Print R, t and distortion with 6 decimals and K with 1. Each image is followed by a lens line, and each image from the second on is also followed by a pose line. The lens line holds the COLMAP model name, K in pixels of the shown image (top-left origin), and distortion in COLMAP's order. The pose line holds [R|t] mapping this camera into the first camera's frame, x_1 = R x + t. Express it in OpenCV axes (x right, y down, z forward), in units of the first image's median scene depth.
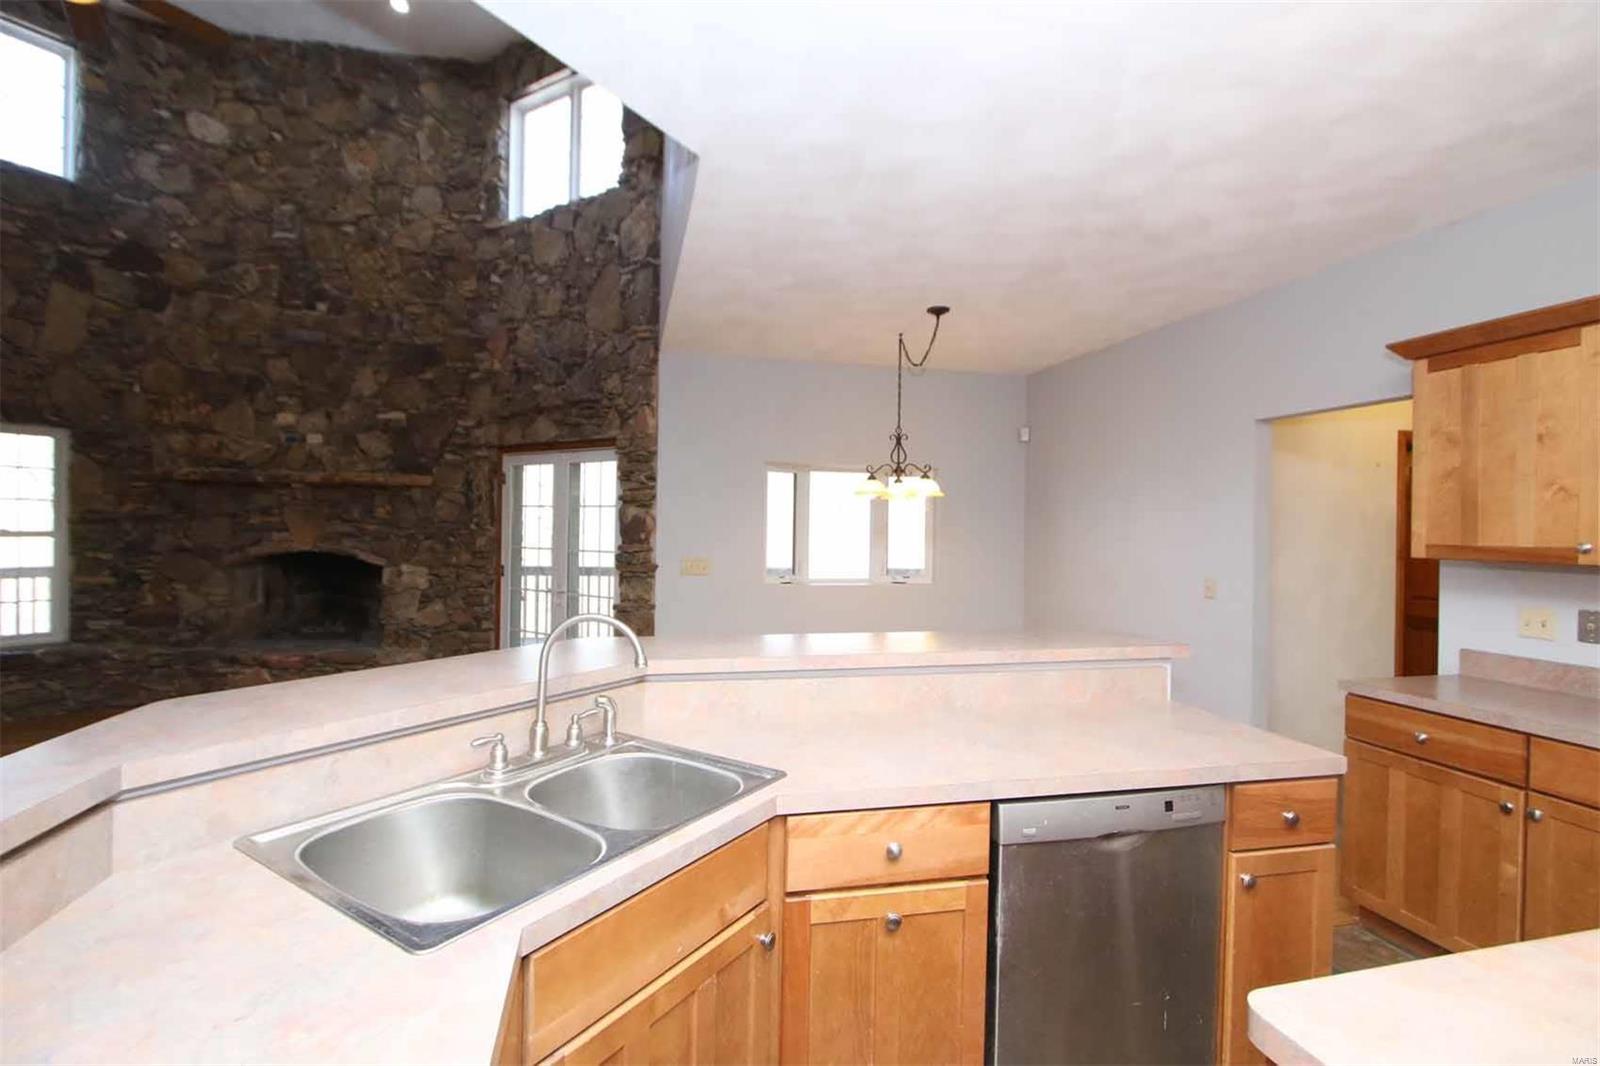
lens RADIAL K [[738.6, 0, 783.0], [0, 738.6, 530.6], [0, 0, 1]] dist [-0.013853, 0.000216]
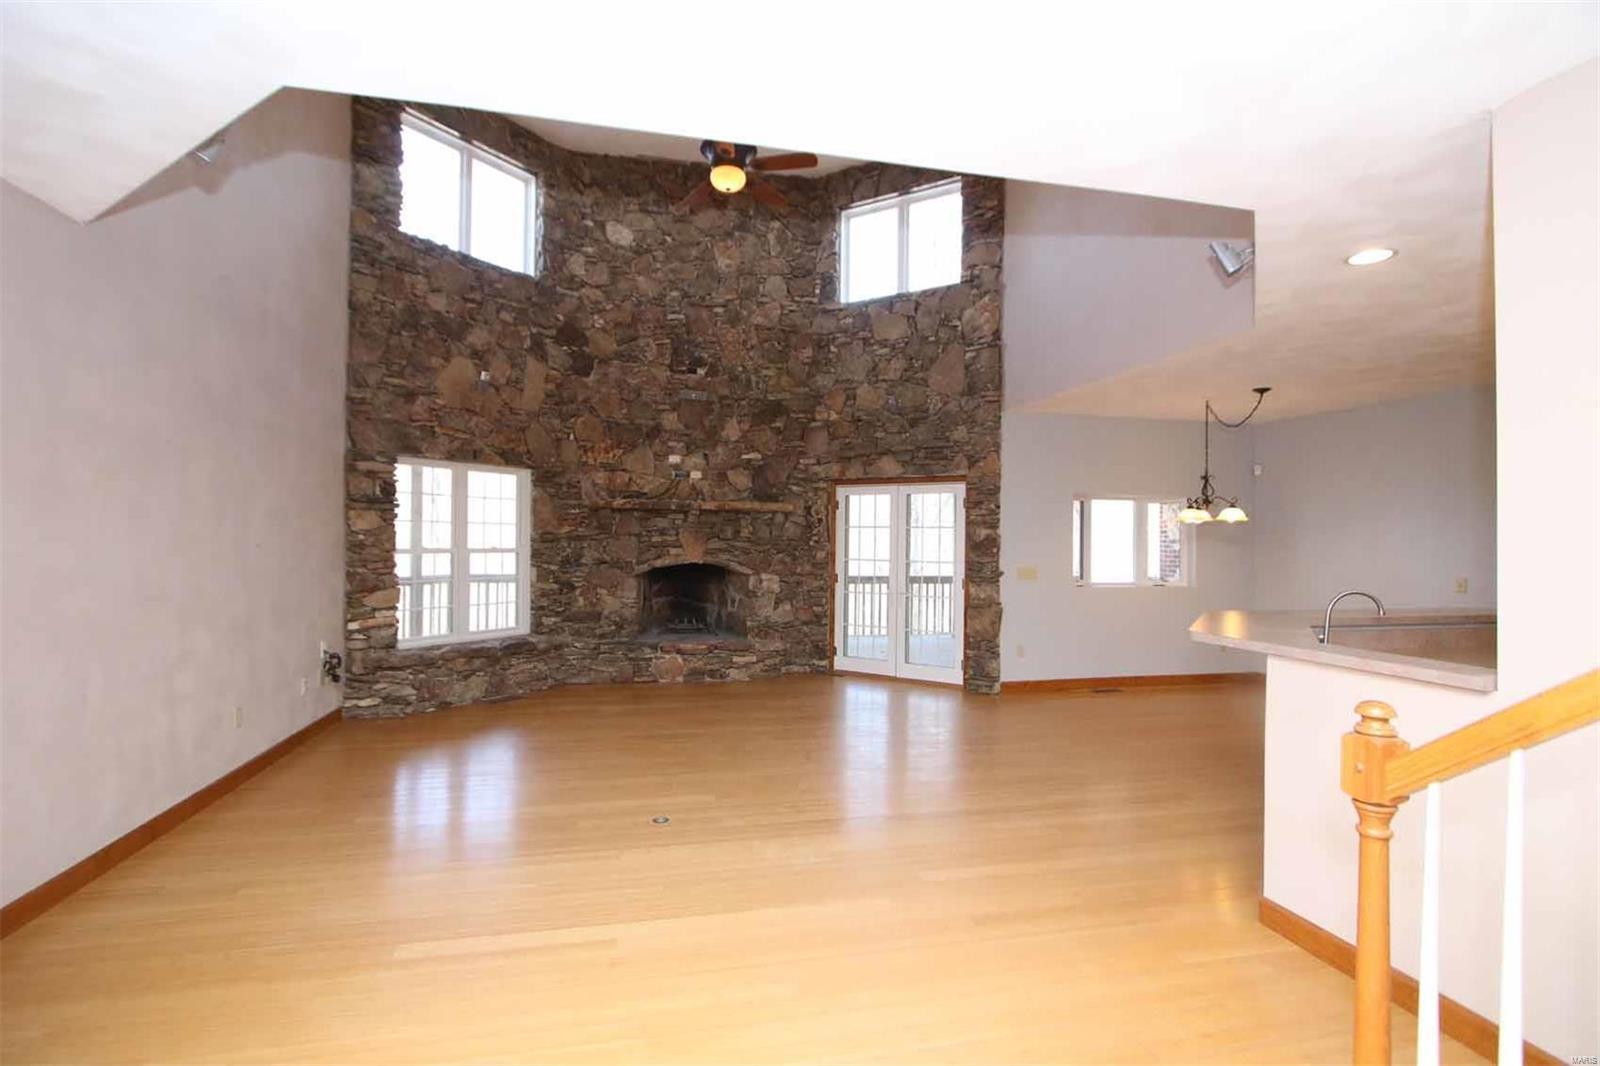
lens RADIAL K [[738.6, 0, 783.0], [0, 738.6, 530.6], [0, 0, 1]] dist [-0.013853, 0.000216]
pose [[0.999990, -0.003977, -0.001885, -0.494792], [0.003945, 0.999851, -0.016784, -0.006375], [0.001951, 0.016776, 0.999857, -0.283068]]
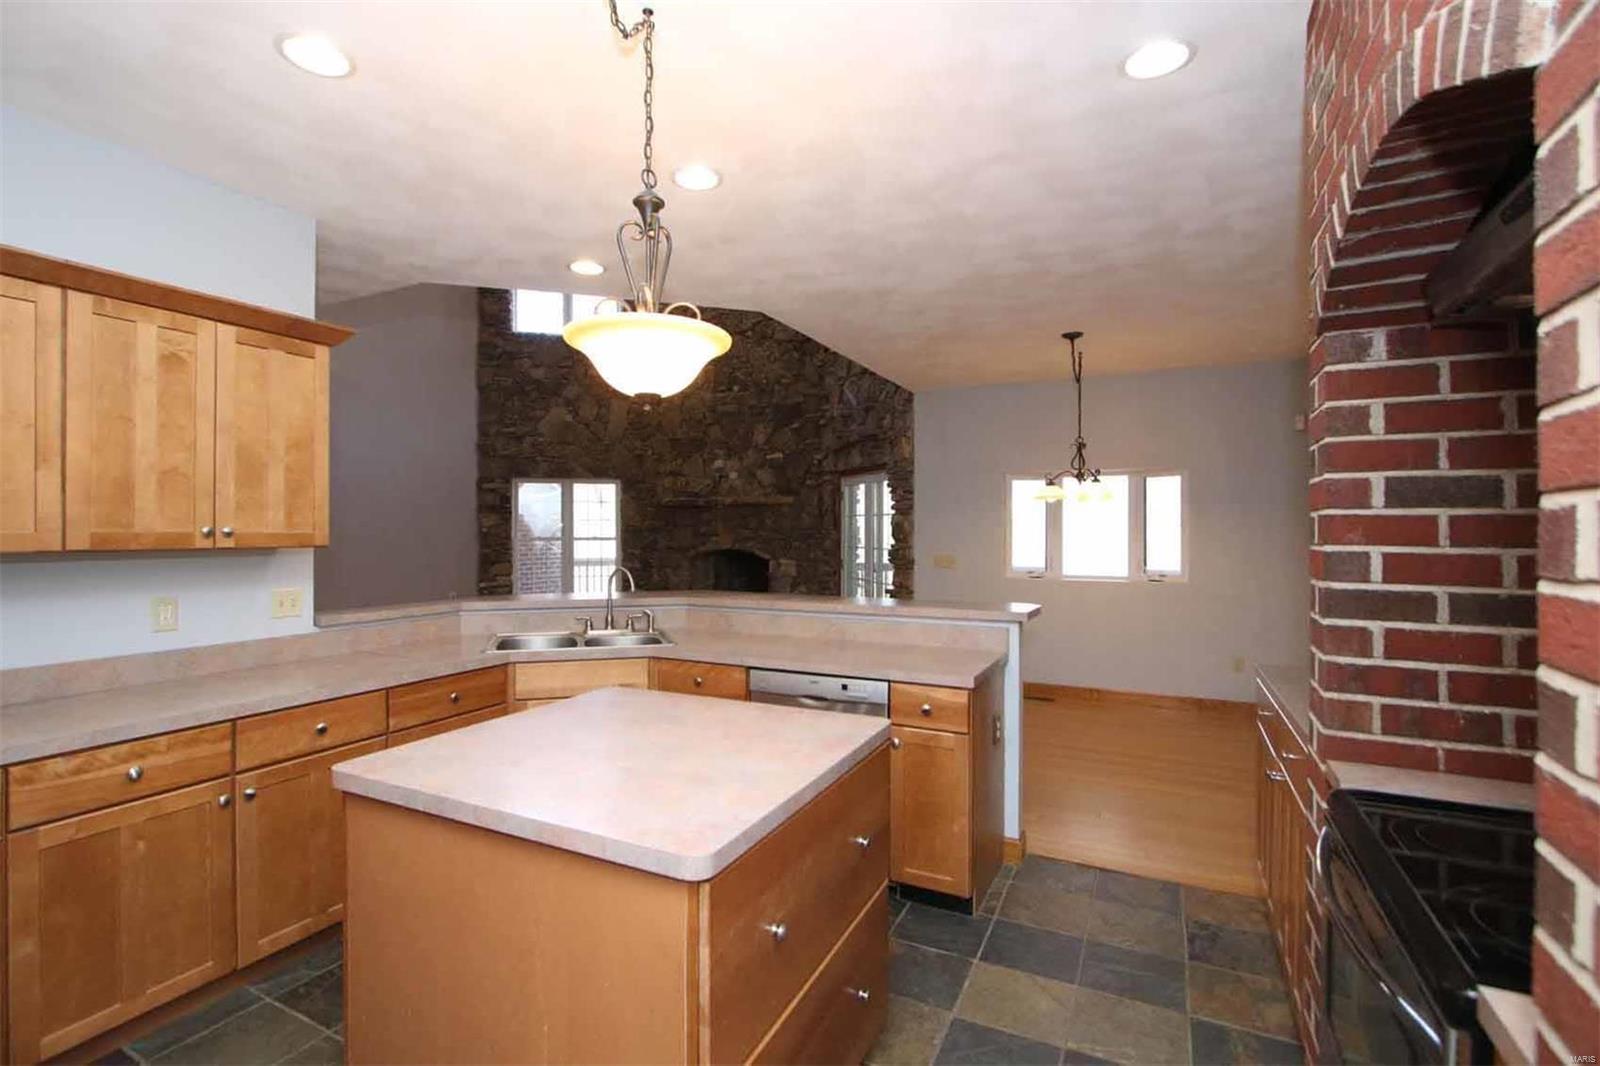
lens RADIAL K [[726.0, 0, 774.2], [0, 726.0, 530.8], [0, 0, 1]] dist [-0.037972, 0.000044]
pose [[0.770986, -0.014393, -0.636690, 0.390830], [0.009495, 0.999893, -0.011106, 0.007637], [0.636782, 0.002517, 0.771040, -0.106799]]
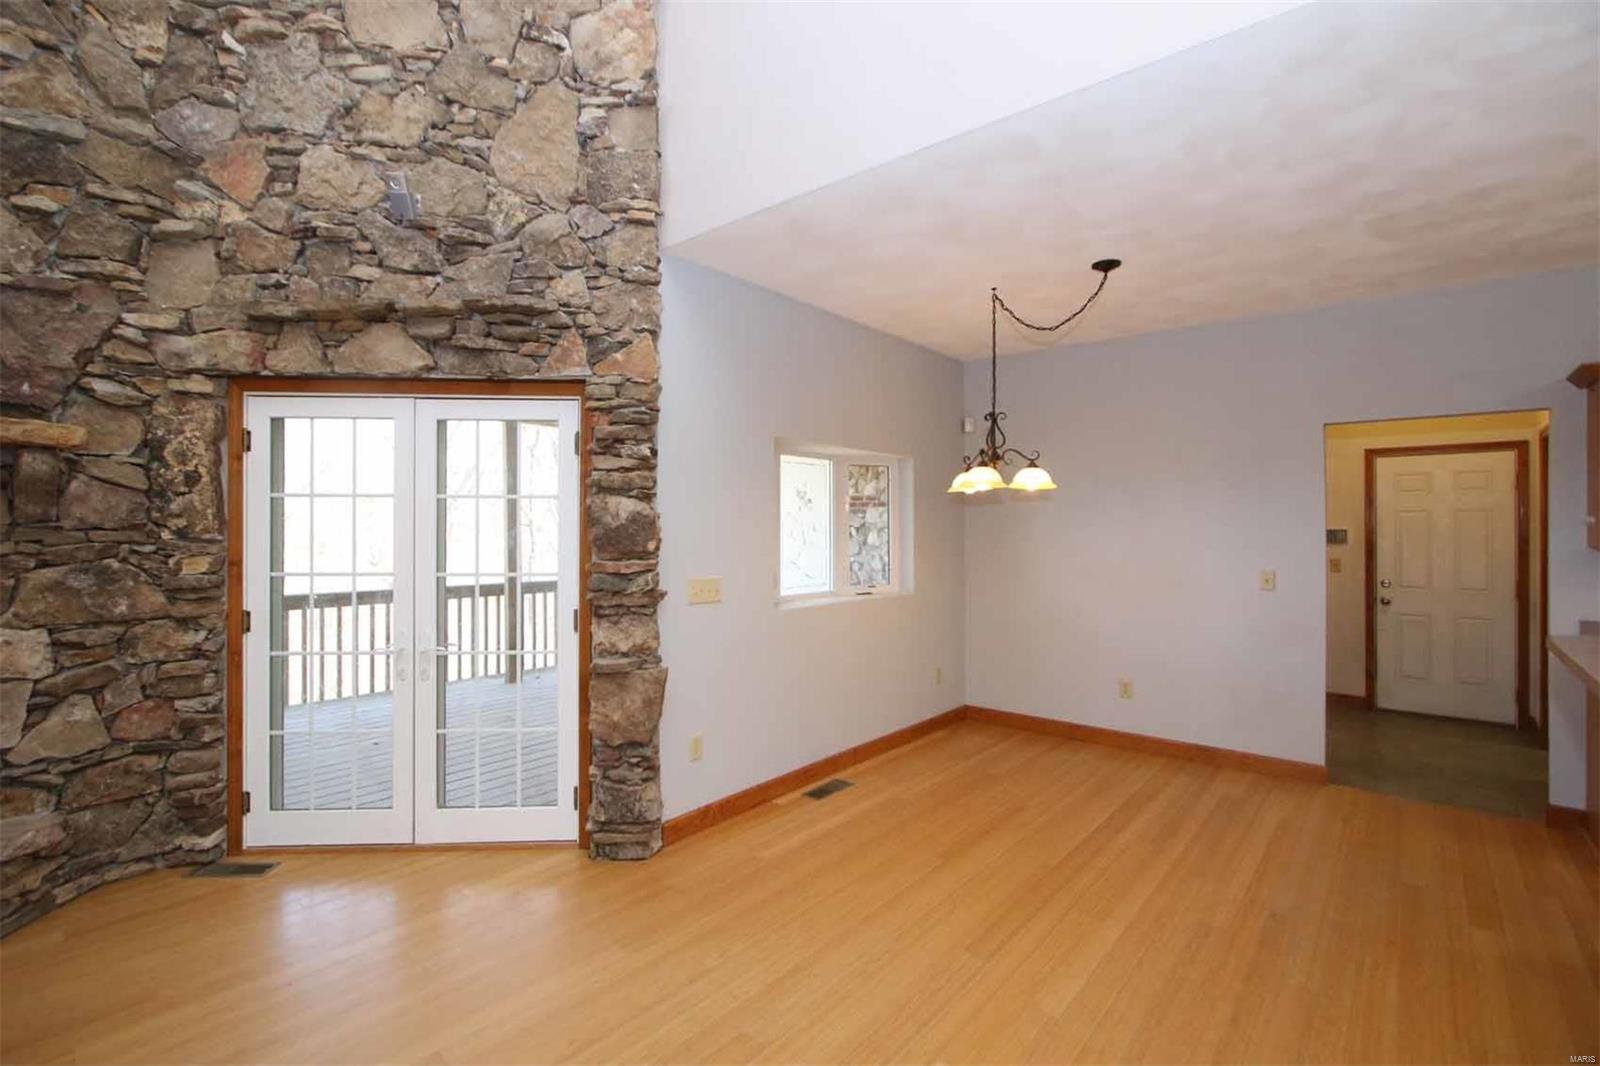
lens RADIAL K [[738.6, 0, 783.0], [0, 738.6, 530.6], [0, 0, 1]] dist [-0.013853, 0.000216]
pose [[0.797828, -0.013388, 0.602737, -0.409797], [0.014475, 0.999891, 0.003049, -0.005122], [-0.602711, 0.006293, 0.797934, 0.393580]]
